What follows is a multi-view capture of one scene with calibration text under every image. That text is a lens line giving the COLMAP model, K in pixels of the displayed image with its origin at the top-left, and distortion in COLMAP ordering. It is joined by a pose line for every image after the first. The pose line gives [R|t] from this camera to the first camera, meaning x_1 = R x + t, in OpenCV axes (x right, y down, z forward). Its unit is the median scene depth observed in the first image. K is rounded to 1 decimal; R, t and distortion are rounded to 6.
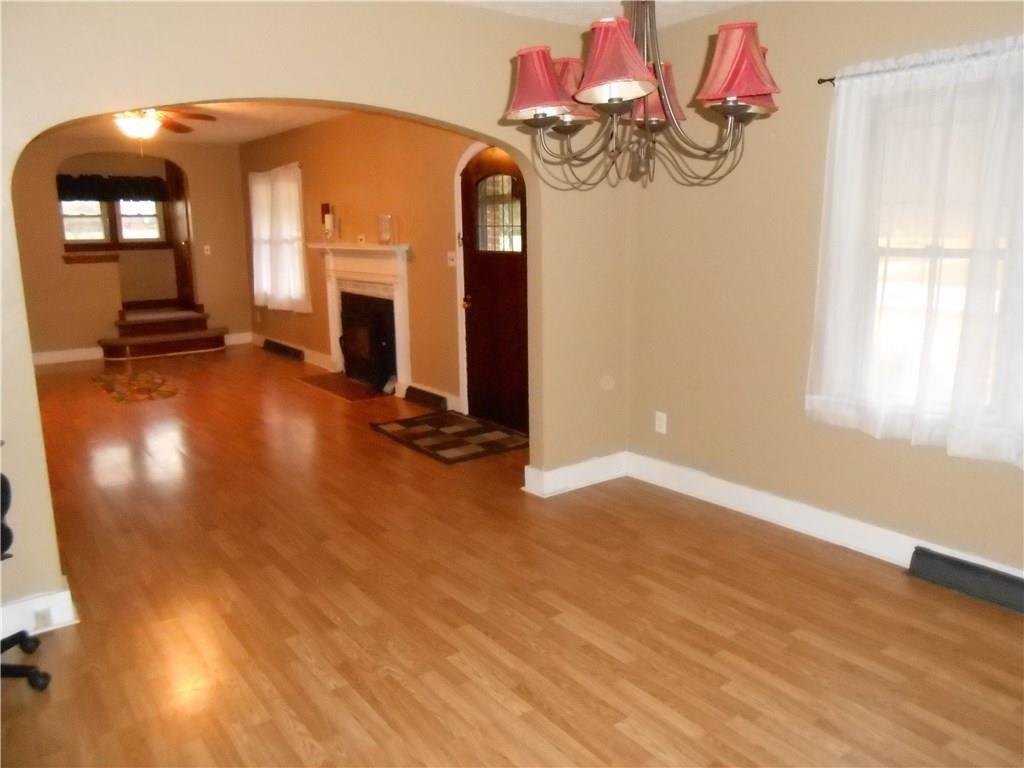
lens RADIAL K [[777.8, 0, 519.1], [0, 777.8, 382.3], [0, 0, 1]] dist [-0.072529, 0.079031]
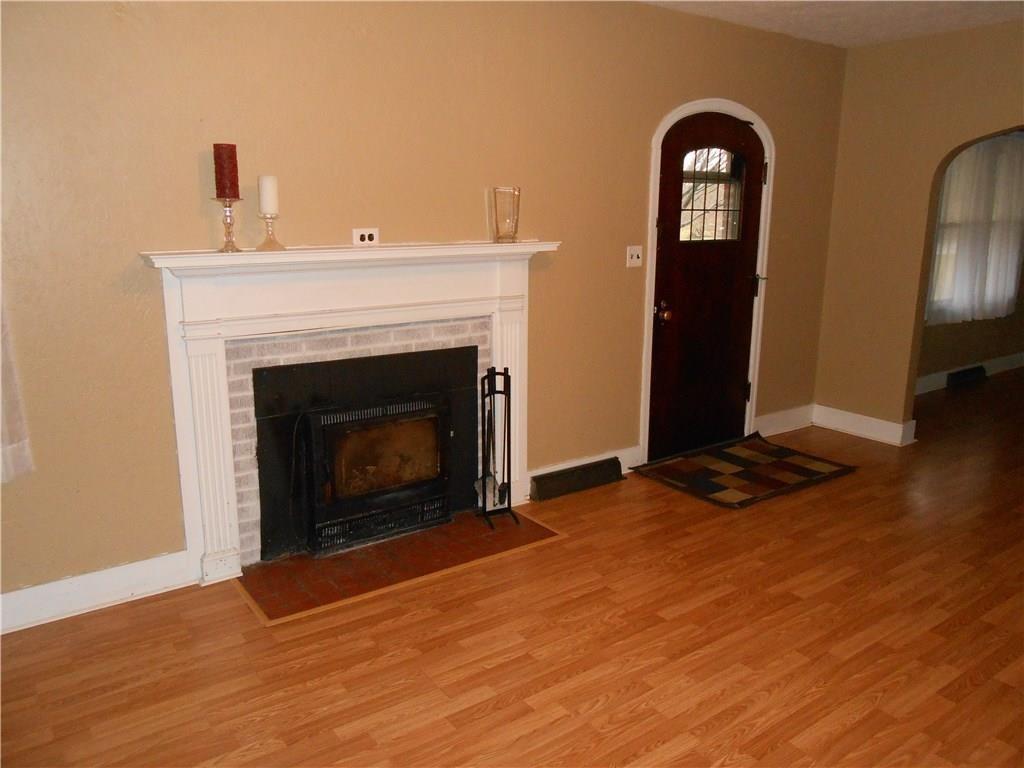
lens RADIAL K [[777.8, 0, 519.1], [0, 777.8, 382.3], [0, 0, 1]] dist [-0.072529, 0.079031]
pose [[0.024285, -0.211296, 0.977120, -0.776729], [0.198442, 0.958978, 0.202441, -0.206378], [-0.979812, 0.188986, 0.065219, 1.051150]]
